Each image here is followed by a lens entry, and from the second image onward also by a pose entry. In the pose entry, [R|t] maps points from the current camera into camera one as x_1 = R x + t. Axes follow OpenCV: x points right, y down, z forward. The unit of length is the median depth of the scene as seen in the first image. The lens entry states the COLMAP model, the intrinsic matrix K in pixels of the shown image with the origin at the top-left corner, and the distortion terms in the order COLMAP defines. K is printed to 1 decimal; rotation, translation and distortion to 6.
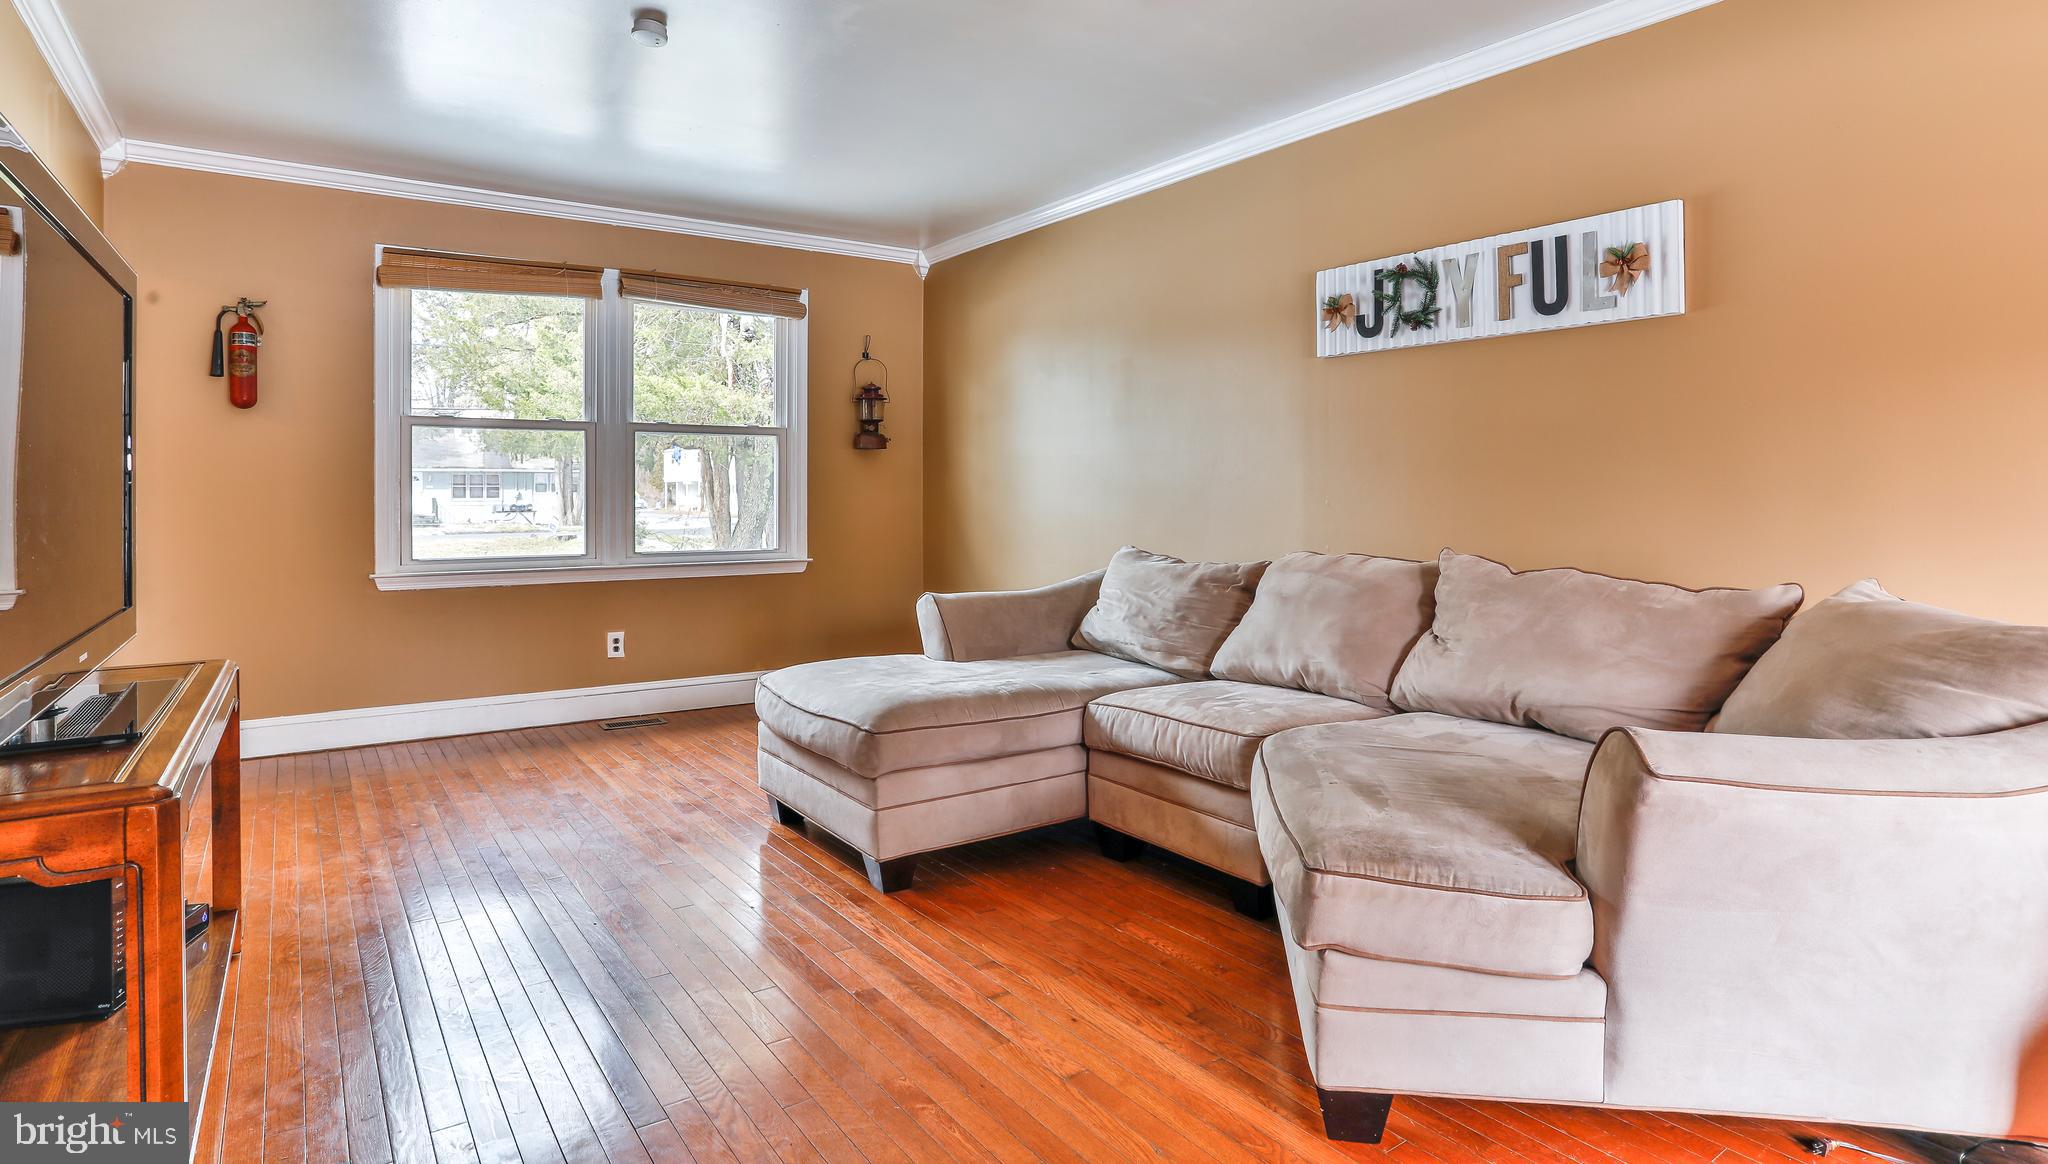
lens RADIAL K [[1072.2, 0, 1037.6], [0, 1072.2, 509.4], [0, 0, 1]] dist [-0.071856, 0.037949]
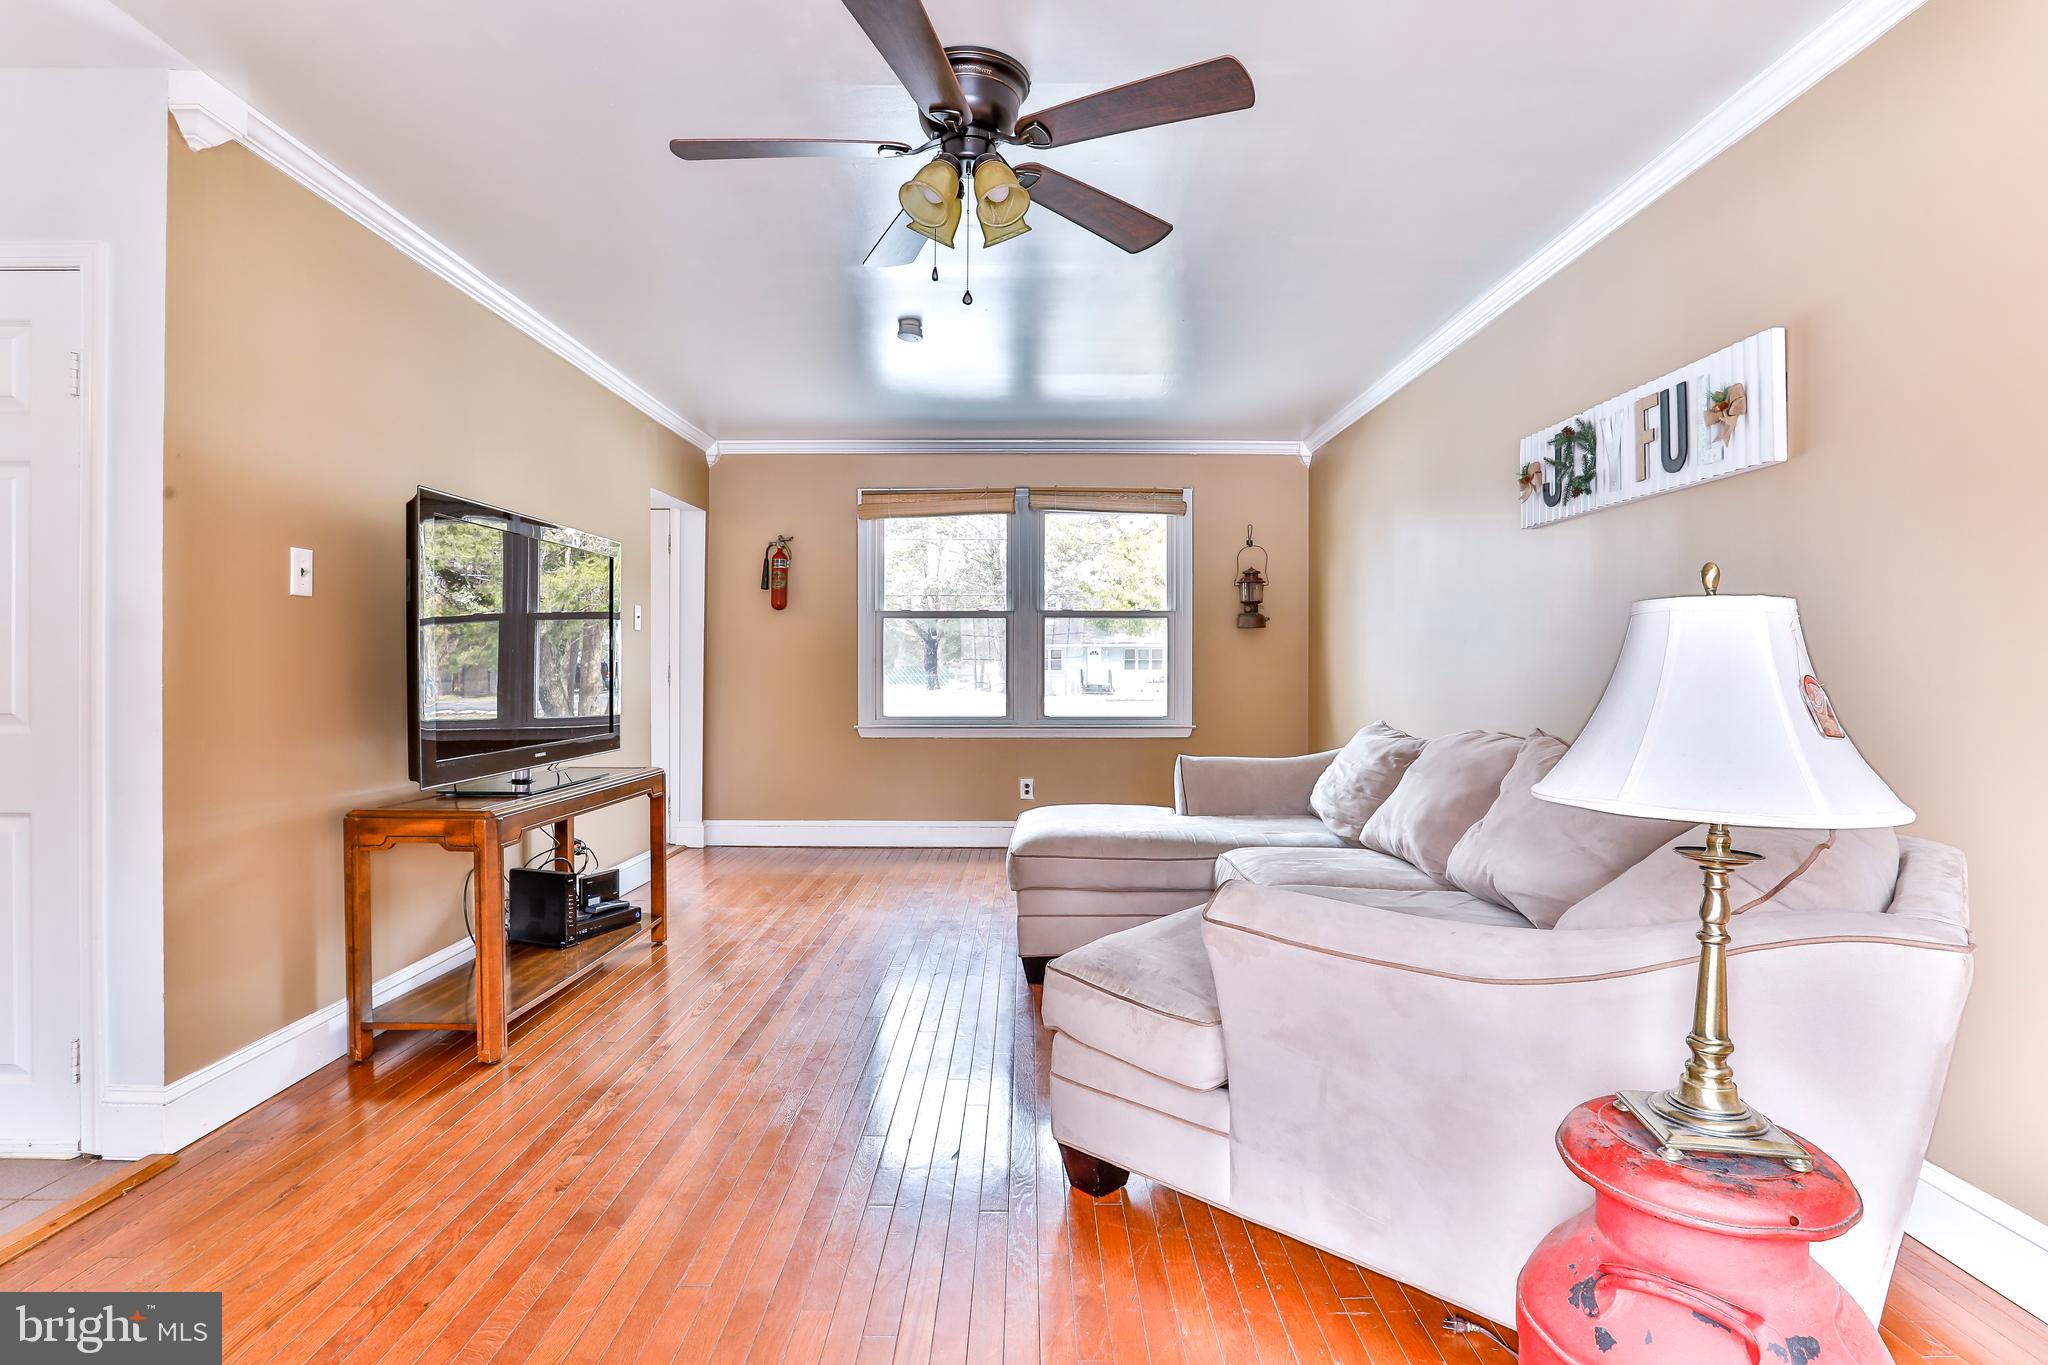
lens RADIAL K [[1059.6, 0, 1040.1], [0, 1059.6, 683.4], [0, 0, 1]] dist [-0.063162, 0.028482]
pose [[0.821077, 0.010317, -0.570724, 0.397943], [-0.009775, 0.999944, 0.004013, -0.002452], [0.570734, 0.002284, 0.821132, -0.021799]]
